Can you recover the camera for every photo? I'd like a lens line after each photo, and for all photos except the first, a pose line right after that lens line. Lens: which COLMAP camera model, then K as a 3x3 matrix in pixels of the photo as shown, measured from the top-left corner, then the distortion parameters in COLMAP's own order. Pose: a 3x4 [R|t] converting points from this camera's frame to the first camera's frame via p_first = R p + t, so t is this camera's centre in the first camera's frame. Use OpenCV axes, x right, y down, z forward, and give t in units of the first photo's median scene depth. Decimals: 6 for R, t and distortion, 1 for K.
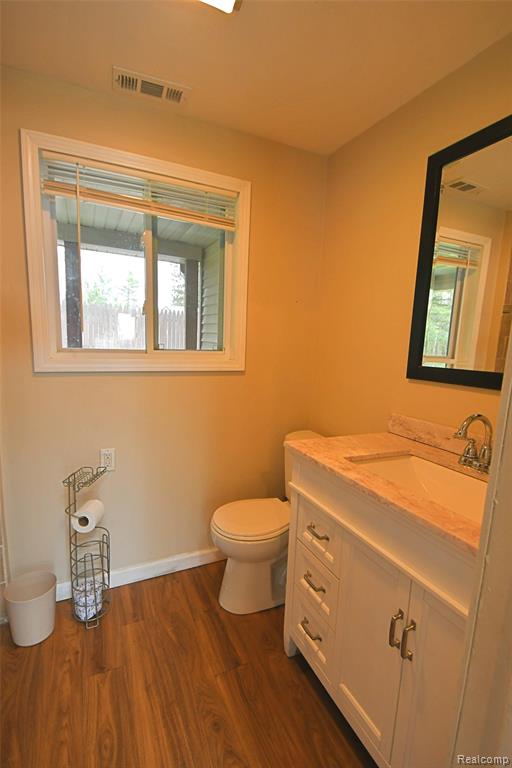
lens RADIAL K [[355.7, 0, 256.0], [0, 355.7, 384.0], [0, 0, 1]] dist [0.001110, -0.010061]
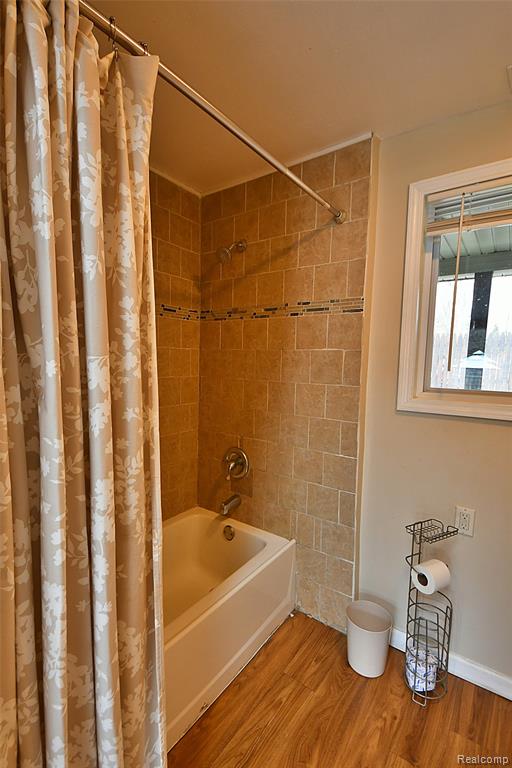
lens RADIAL K [[355.7, 0, 256.0], [0, 355.7, 384.0], [0, 0, 1]] dist [0.001110, -0.010061]
pose [[0.471272, 0.039262, -0.881114, 0.088121], [-0.118667, 0.992748, -0.019234, -0.038189], [0.873969, 0.113624, 0.472513, 0.136728]]
